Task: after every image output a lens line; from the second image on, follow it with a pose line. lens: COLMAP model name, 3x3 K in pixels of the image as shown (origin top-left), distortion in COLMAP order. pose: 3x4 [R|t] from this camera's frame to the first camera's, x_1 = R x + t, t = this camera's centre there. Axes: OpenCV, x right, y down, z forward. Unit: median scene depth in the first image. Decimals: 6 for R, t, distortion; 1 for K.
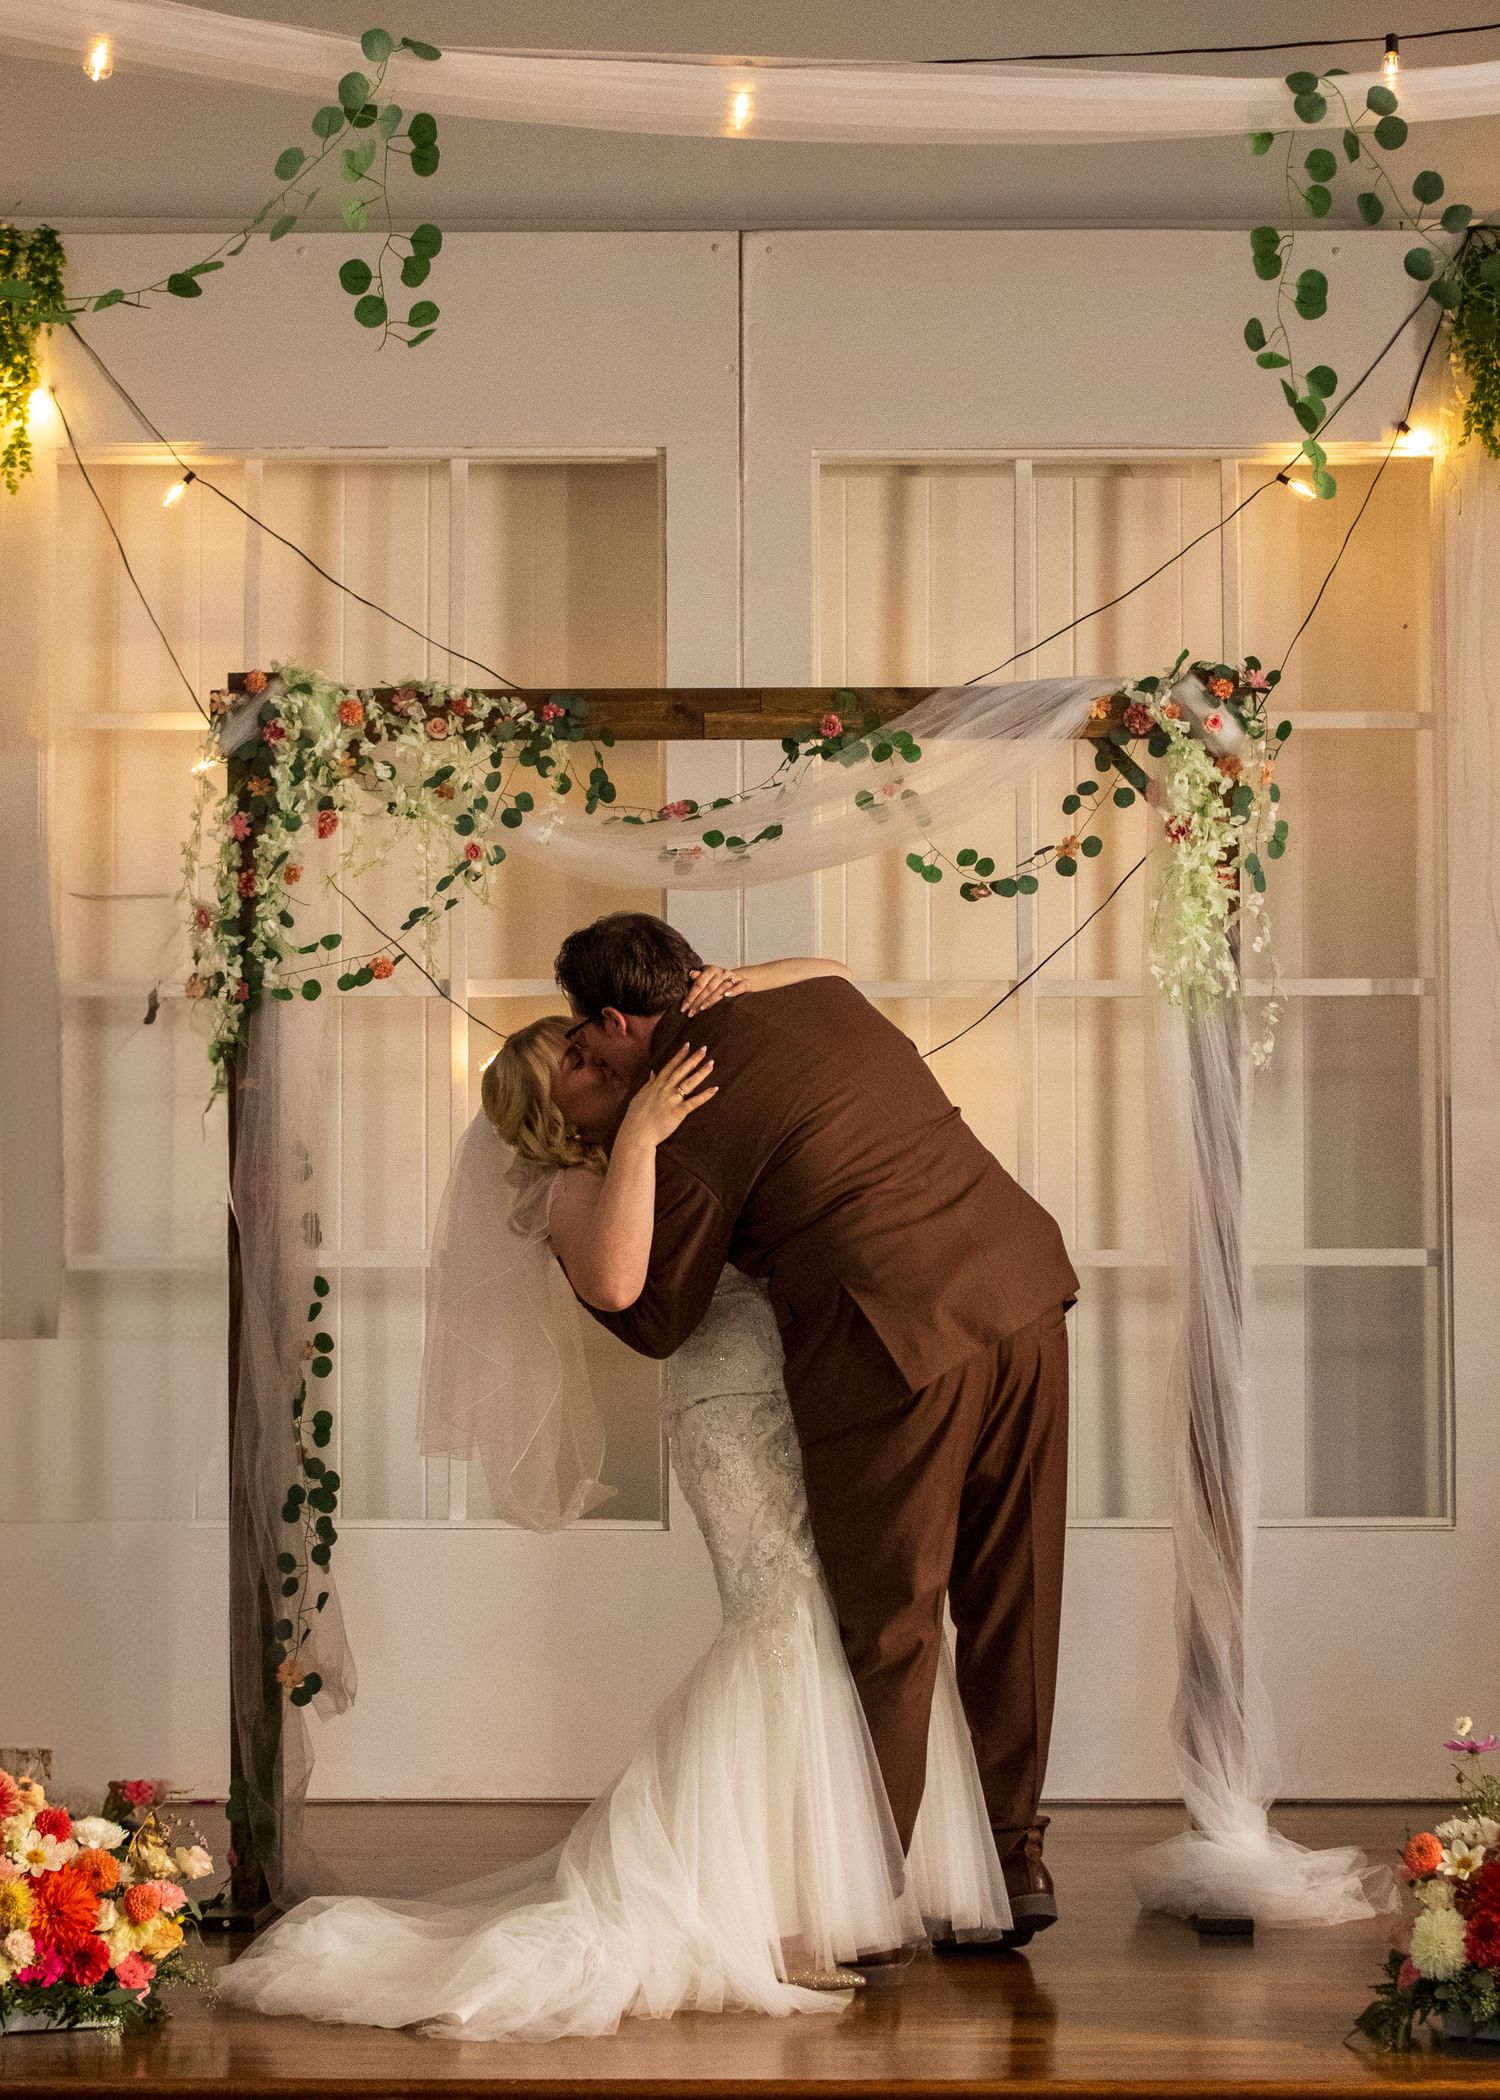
lens RADIAL K [[4246.0, 0, 748.8], [0, 4246.0, 1051.3], [0, 0, 1]] dist [0.061451, 0.000000]
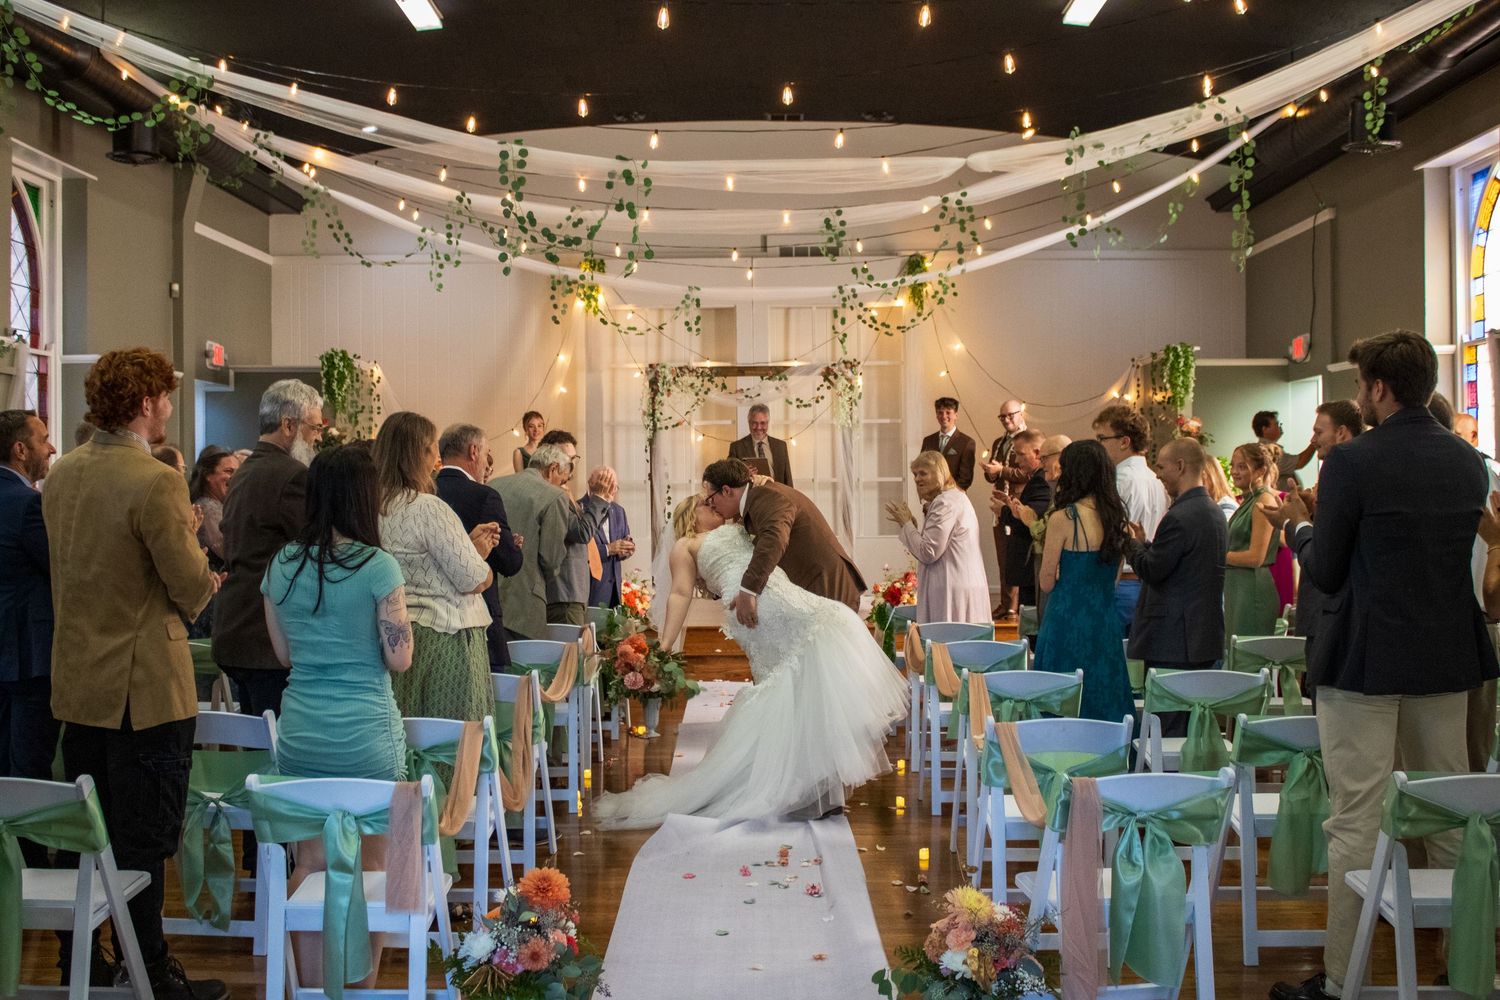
lens RADIAL K [[1661.1, 0, 748.9], [0, 1661.1, 497.3], [0, 0, 1]] dist [0.001623, 0.000000]
pose [[0.999889, -0.008795, -0.011986, 0.016673], [0.009467, 0.998317, 0.057209, -0.043448], [0.011462, -0.057316, 0.998290, -0.951271]]
